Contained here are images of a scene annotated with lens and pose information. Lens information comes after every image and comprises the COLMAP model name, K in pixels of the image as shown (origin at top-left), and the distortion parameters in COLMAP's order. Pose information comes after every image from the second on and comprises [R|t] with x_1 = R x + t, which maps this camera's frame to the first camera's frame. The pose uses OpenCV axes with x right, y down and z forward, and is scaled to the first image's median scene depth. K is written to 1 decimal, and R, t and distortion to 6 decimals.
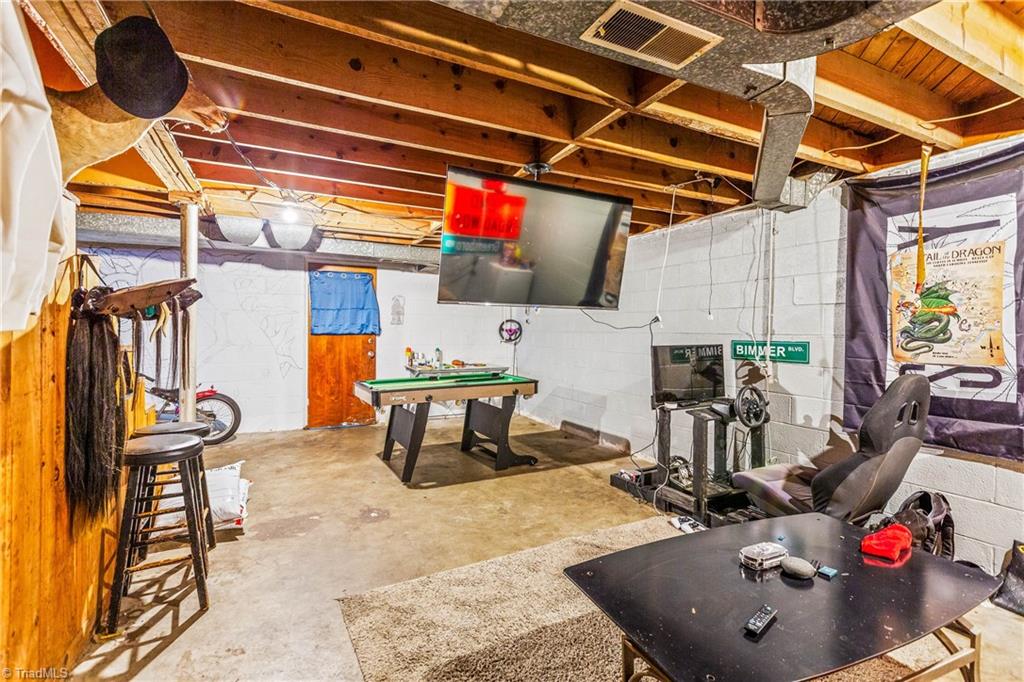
lens RADIAL K [[466.5, 0, 512.3], [0, 466.5, 330.9], [0, 0, 1]] dist [0.000239, 0.000049]
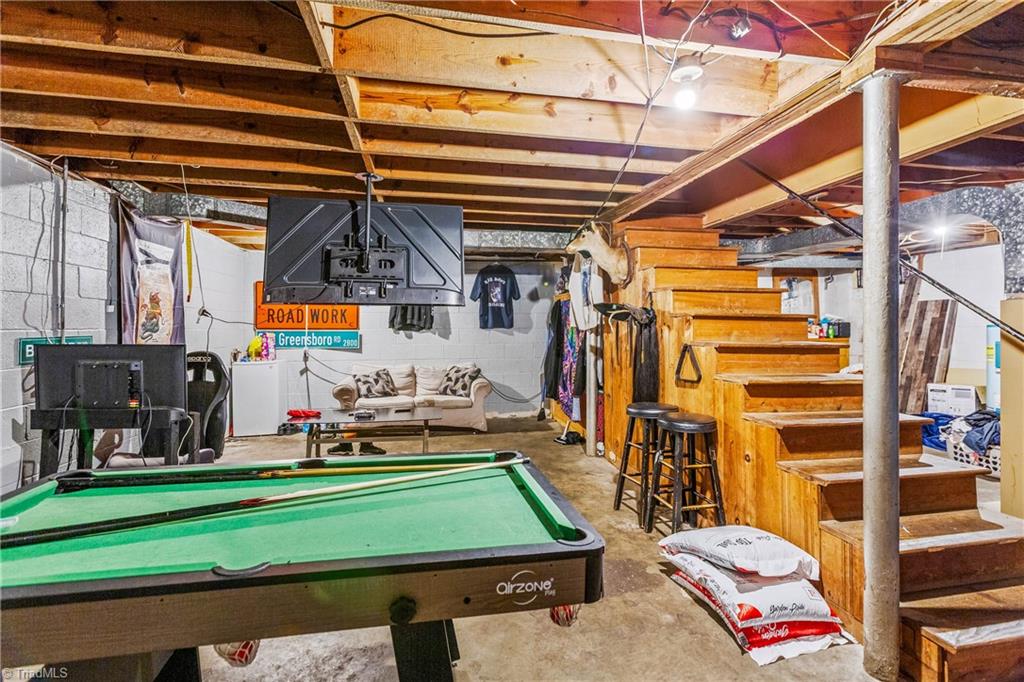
lens RADIAL K [[466.5, 0, 512.3], [0, 466.5, 330.9], [0, 0, 1]] dist [0.000239, 0.000049]
pose [[-0.962745, -0.011894, 0.270148, -0.589730], [-0.009706, 0.999908, 0.009433, -0.006786], [-0.270235, 0.006459, -0.962773, 2.062869]]
